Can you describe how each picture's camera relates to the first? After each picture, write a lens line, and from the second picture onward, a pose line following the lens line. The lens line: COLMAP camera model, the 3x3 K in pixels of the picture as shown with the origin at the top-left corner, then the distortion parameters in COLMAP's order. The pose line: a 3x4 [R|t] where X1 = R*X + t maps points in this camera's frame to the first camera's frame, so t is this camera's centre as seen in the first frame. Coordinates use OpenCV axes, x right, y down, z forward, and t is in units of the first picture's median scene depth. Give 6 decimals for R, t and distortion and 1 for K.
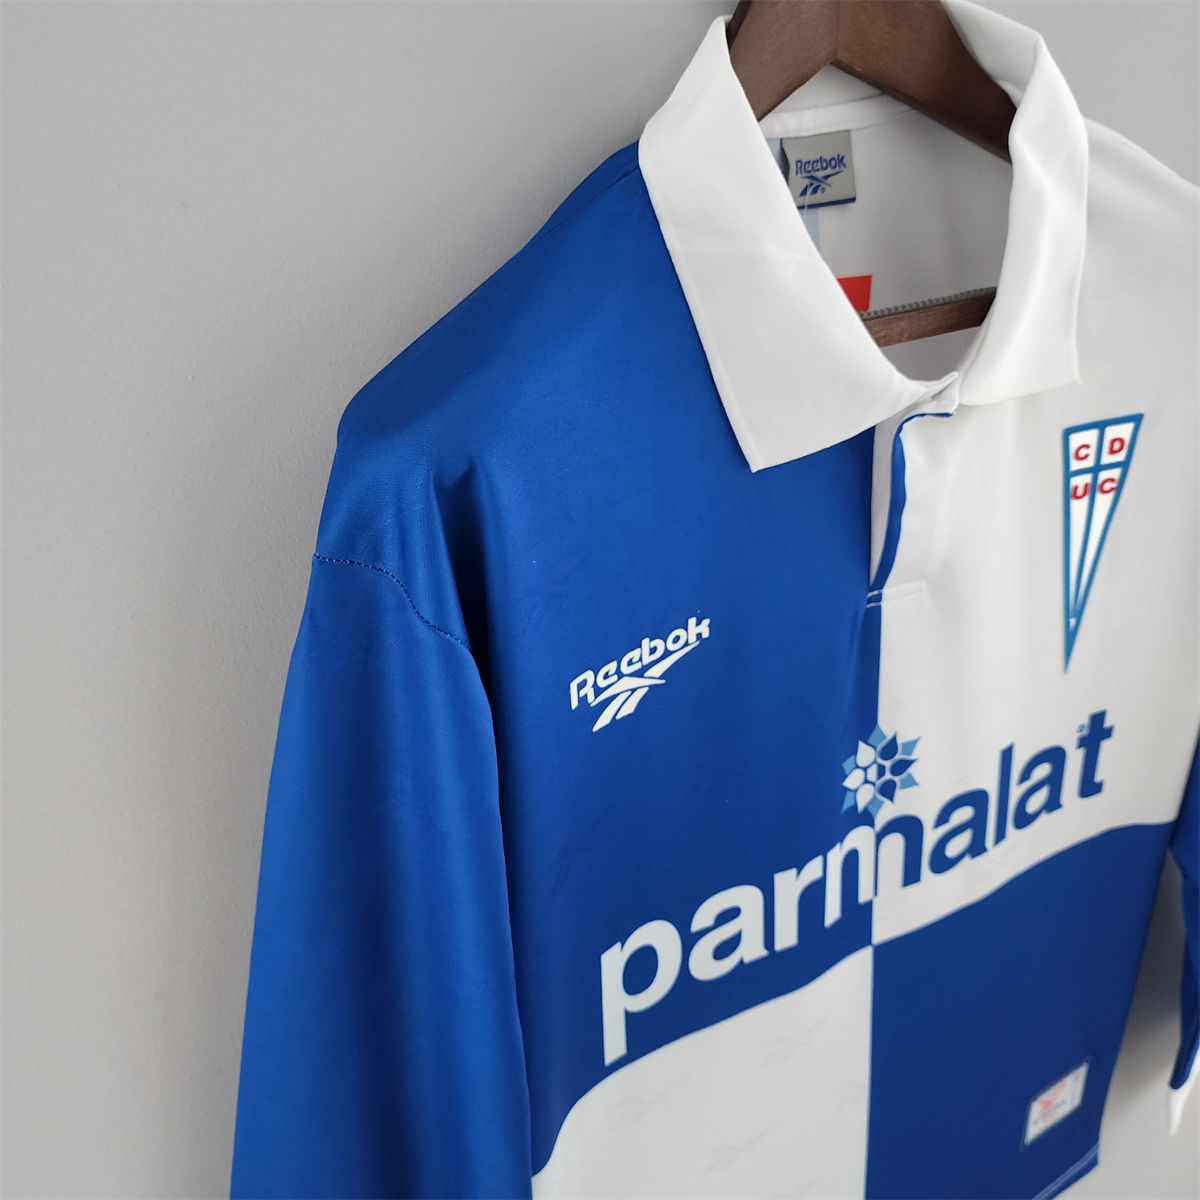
lens RADIAL K [[1165.0, 0, 569.8], [0, 1165.0, 596.5], [0, 0, 1]] dist [0.015321, 0.019636]
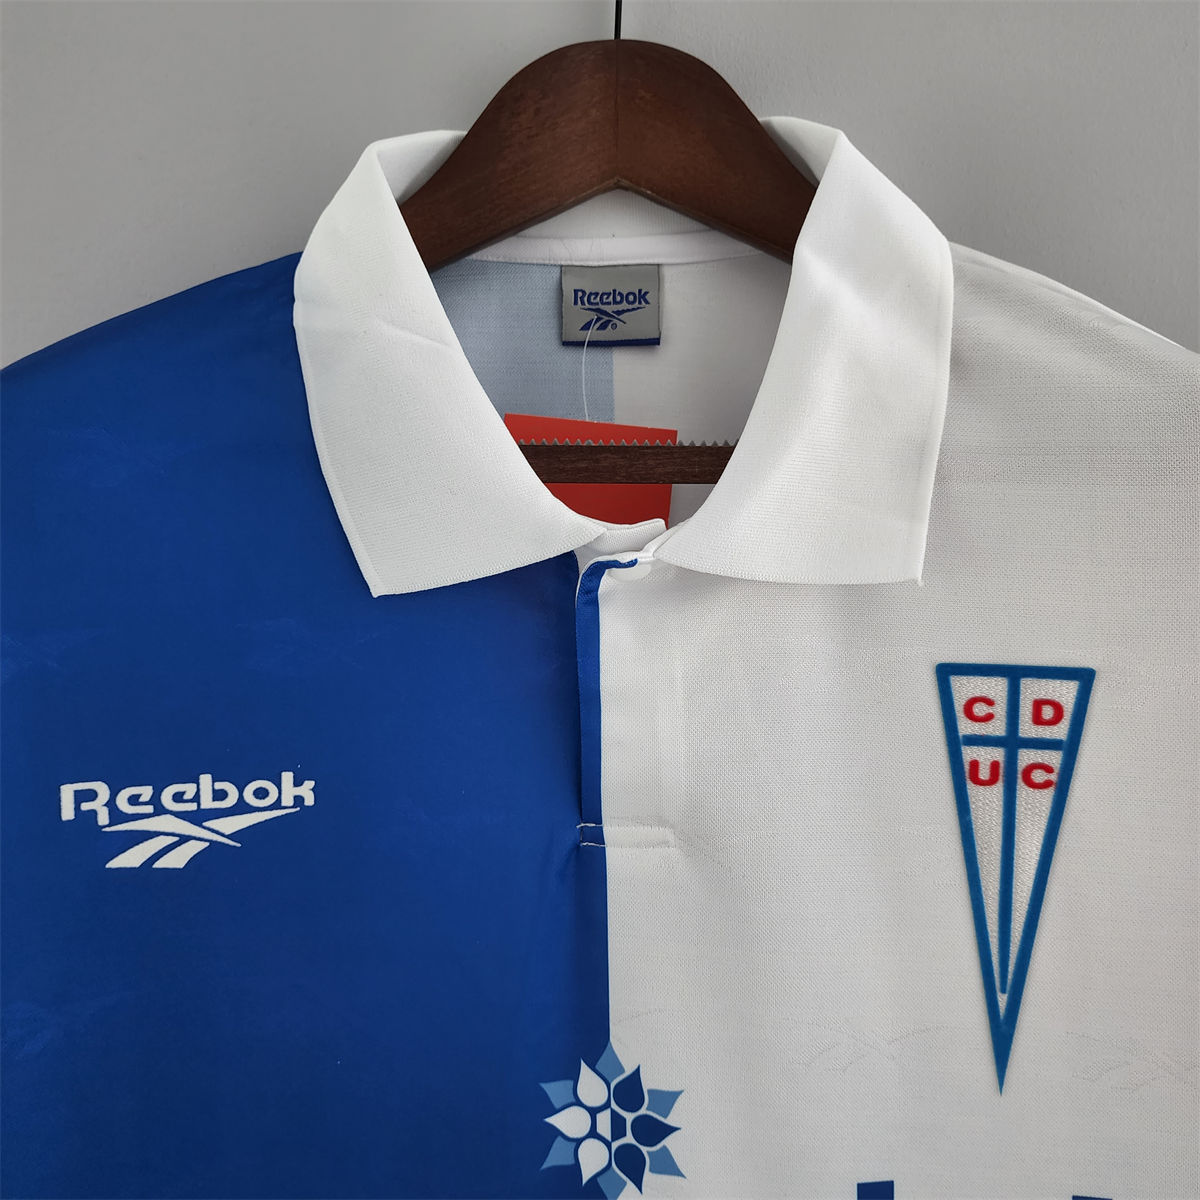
lens RADIAL K [[1153.1, 0, 616.7], [0, 1153.1, 603.9], [0, 0, 1]] dist [0.109248, -0.241625]
pose [[0.853601, 0.103017, -0.510640, 0.663126], [-0.275157, 0.921512, -0.274053, 0.065892], [0.442329, 0.374438, 0.814949, 0.390885]]
